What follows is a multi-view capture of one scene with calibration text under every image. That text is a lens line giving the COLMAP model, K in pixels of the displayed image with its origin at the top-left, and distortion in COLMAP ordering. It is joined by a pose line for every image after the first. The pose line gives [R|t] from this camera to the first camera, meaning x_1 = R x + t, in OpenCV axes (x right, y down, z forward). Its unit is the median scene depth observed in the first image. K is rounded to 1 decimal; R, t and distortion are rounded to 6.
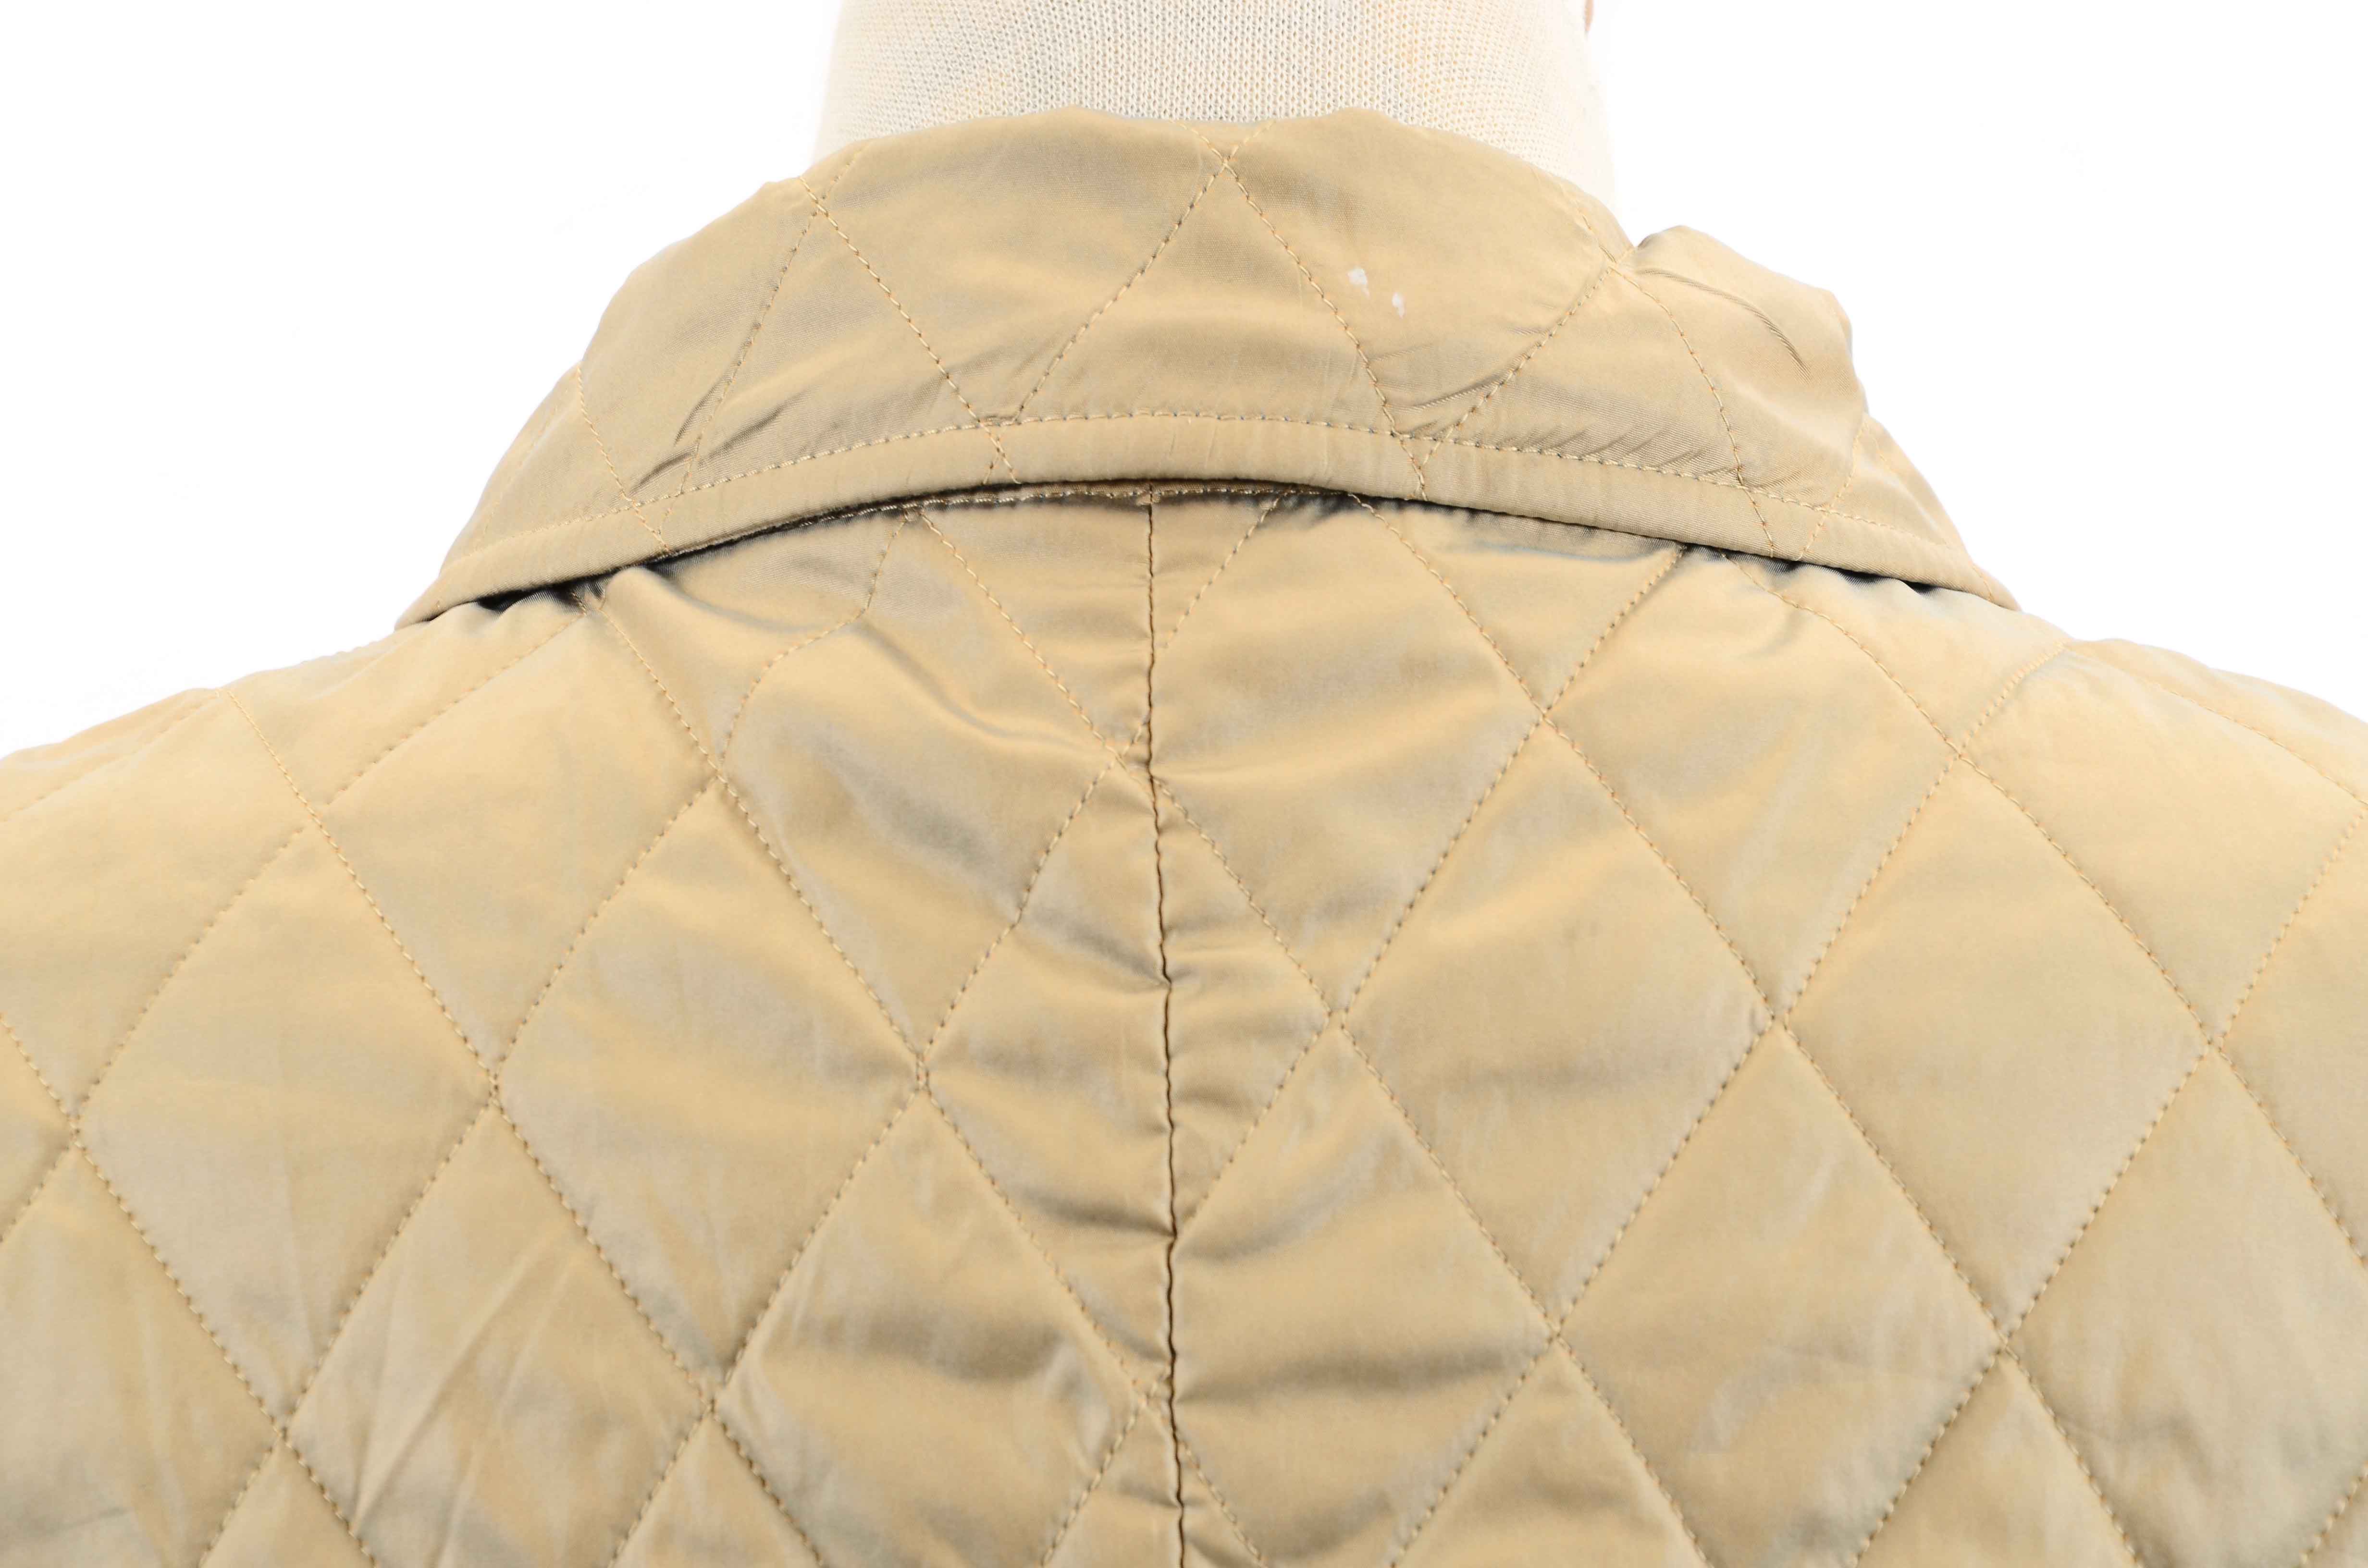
lens RADIAL K [[10356.4, 0, 1184.0], [0, 10356.4, 784.0], [0, 0, 1]] dist [1.455512, 5.813739]
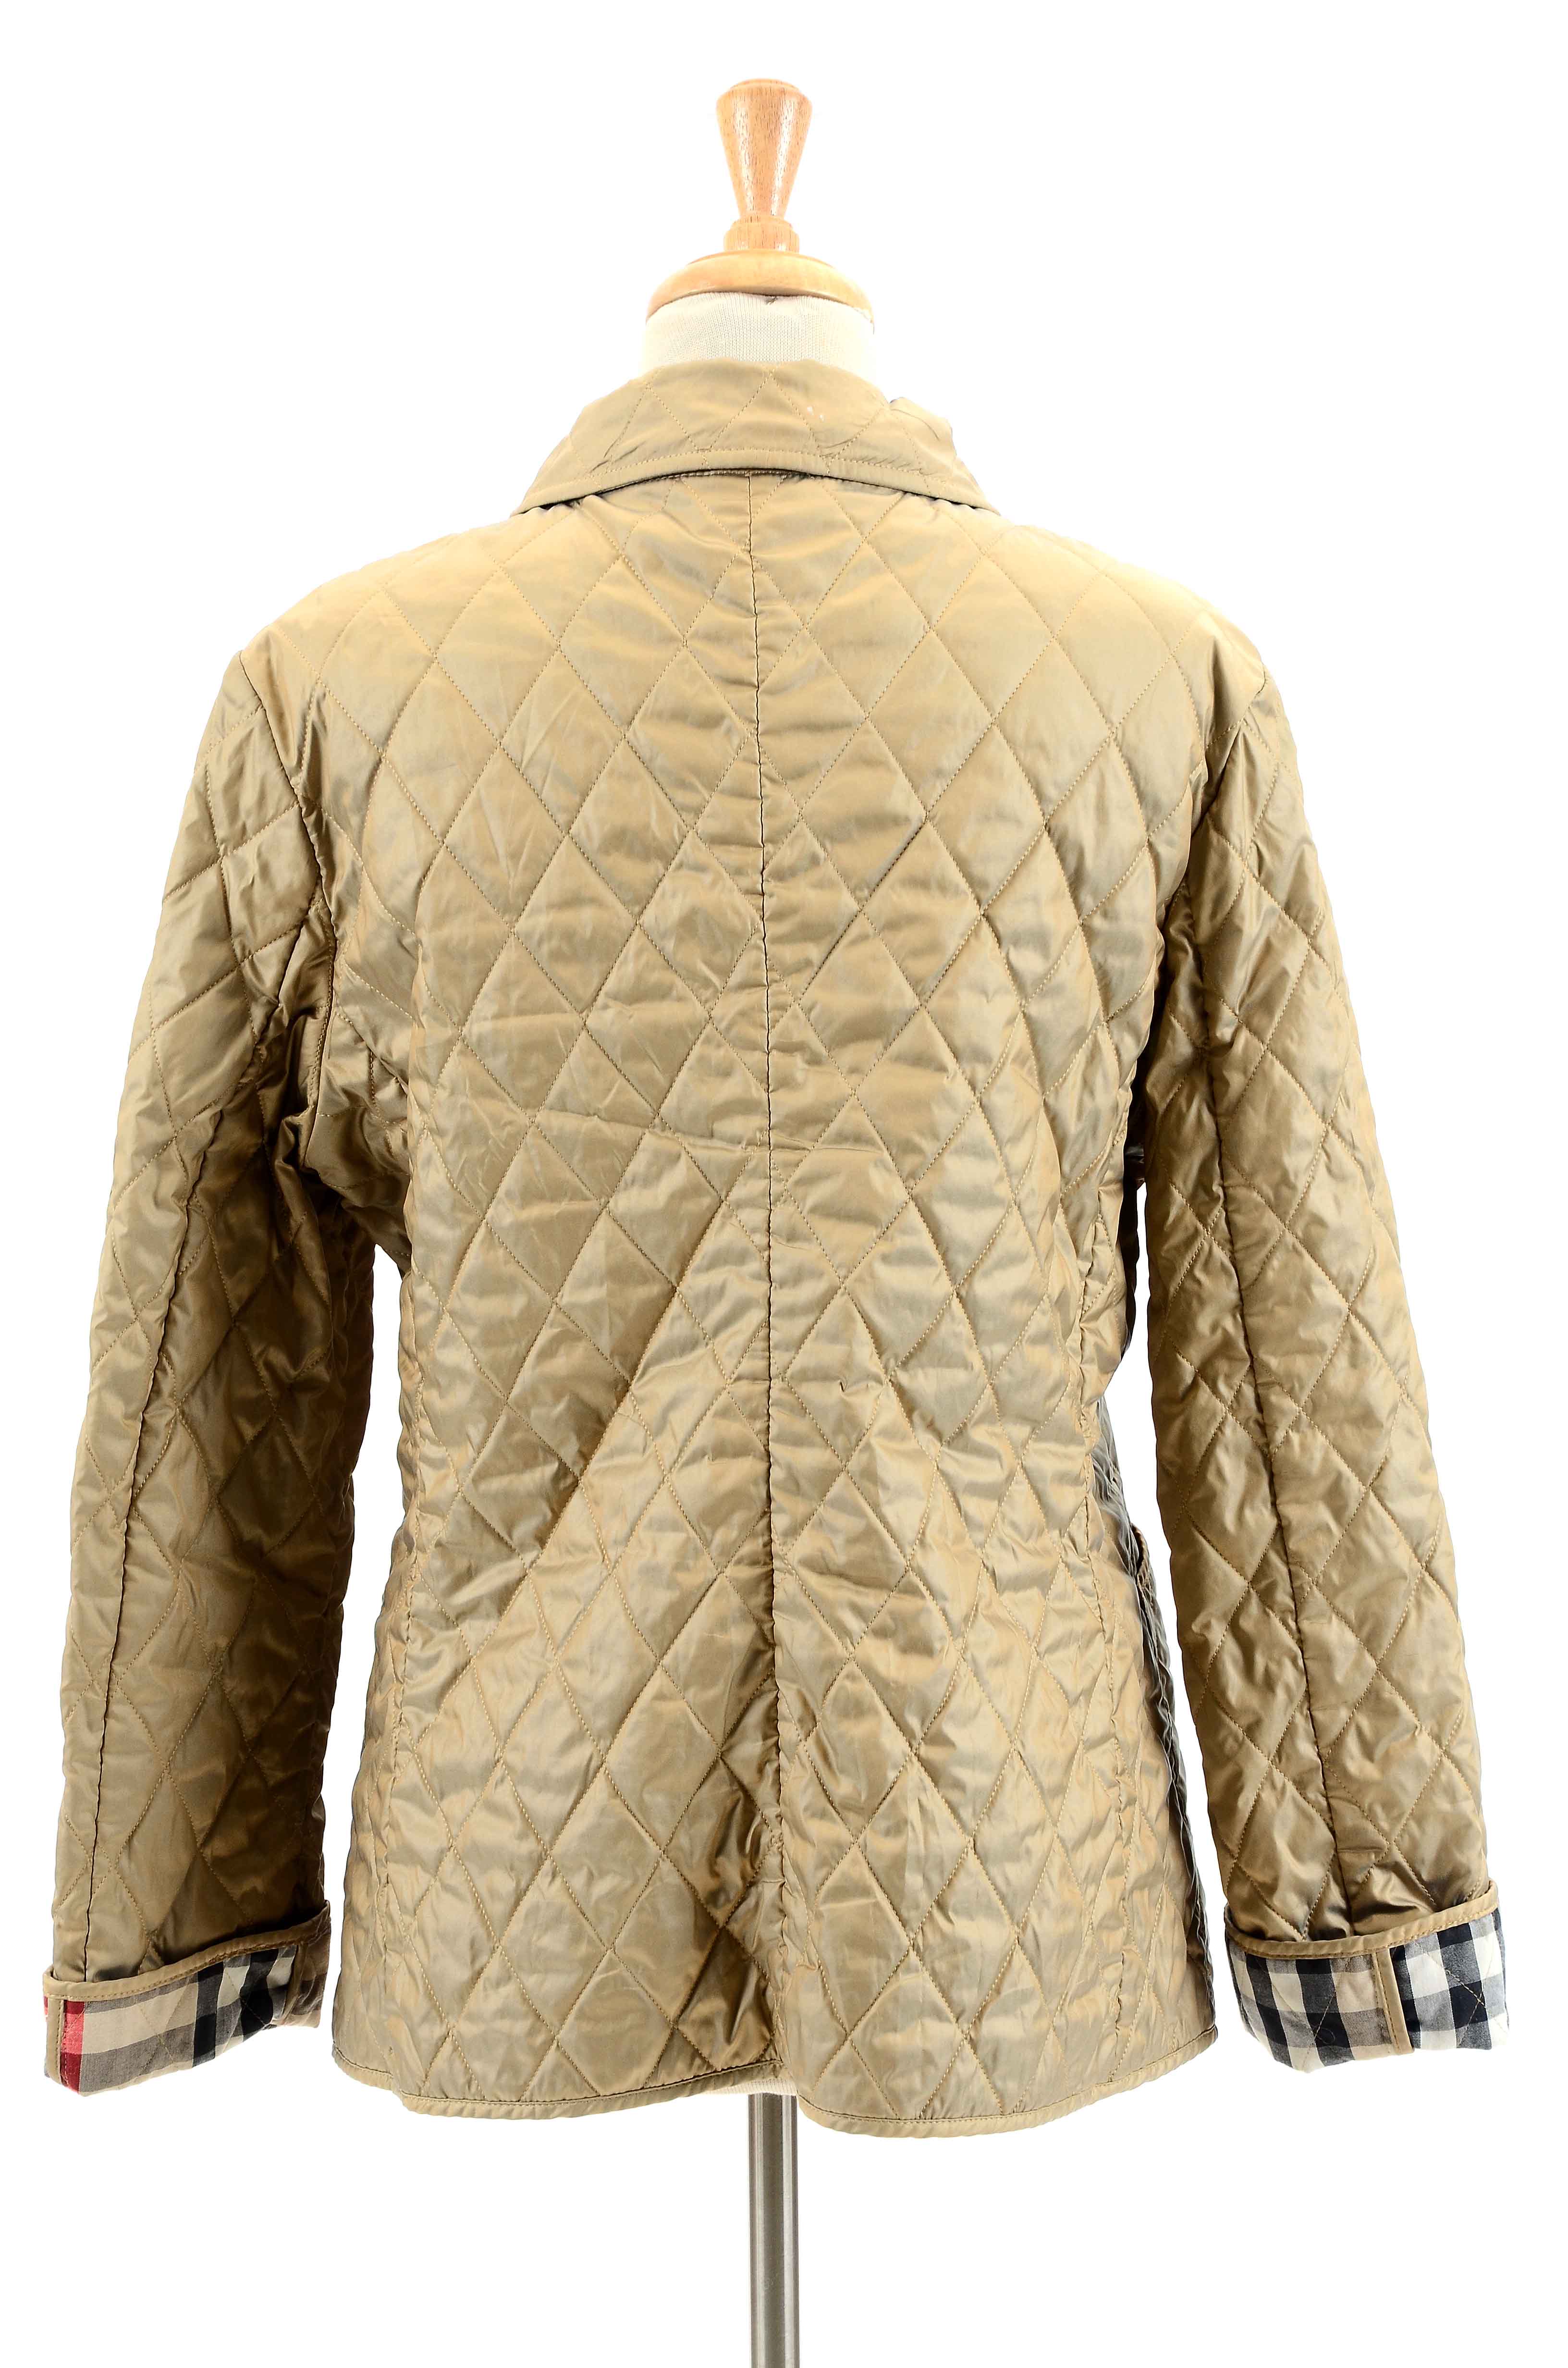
lens RADIAL K [[6816.1, 0, 784.0], [0, 6816.1, 1184.0], [0, 0, 1]] dist [0.664591, -0.149955]
pose [[0.998783, 0.006736, 0.048857, -0.100756], [-0.009261, 0.998623, 0.051633, 0.088970], [-0.048442, -0.052023, 0.997470, -1.263397]]
